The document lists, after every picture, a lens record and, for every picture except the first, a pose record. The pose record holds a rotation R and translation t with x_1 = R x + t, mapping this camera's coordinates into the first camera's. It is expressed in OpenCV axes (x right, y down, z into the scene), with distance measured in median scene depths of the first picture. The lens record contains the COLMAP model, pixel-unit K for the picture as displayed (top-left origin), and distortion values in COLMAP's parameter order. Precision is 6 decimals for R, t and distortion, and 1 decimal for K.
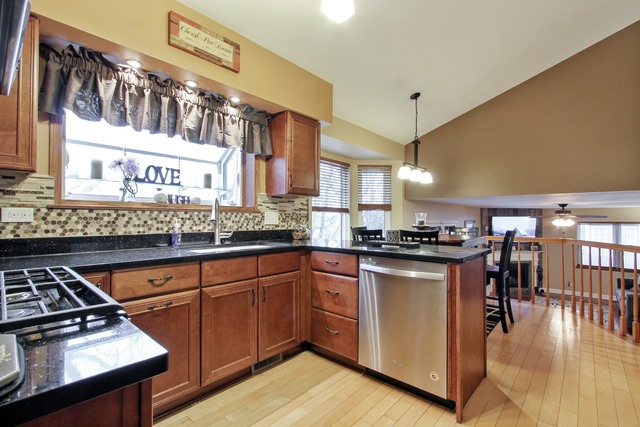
lens RADIAL K [[297.8, 0, 315.6], [0, 297.8, 215.7], [0, 0, 1]] dist [0.005850, -0.000695]
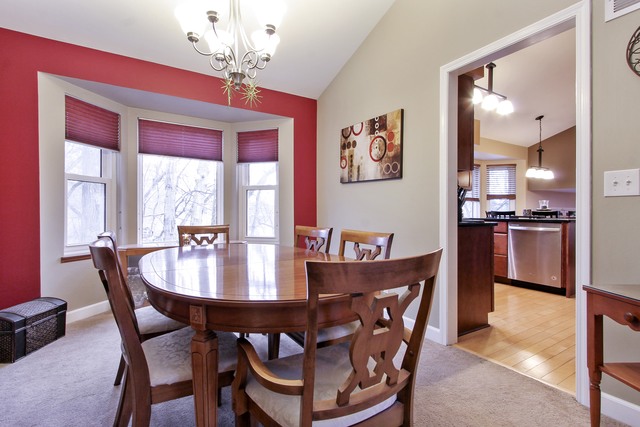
lens RADIAL K [[297.8, 0, 318.8], [0, 297.8, 212.0], [0, 0, 1]] dist [0.005850, -0.000695]
pose [[0.957784, 0.000528, -0.287489, -0.272746], [0.004684, 0.999837, 0.017440, 0.016392], [0.287451, -0.018051, 0.957625, -0.693831]]
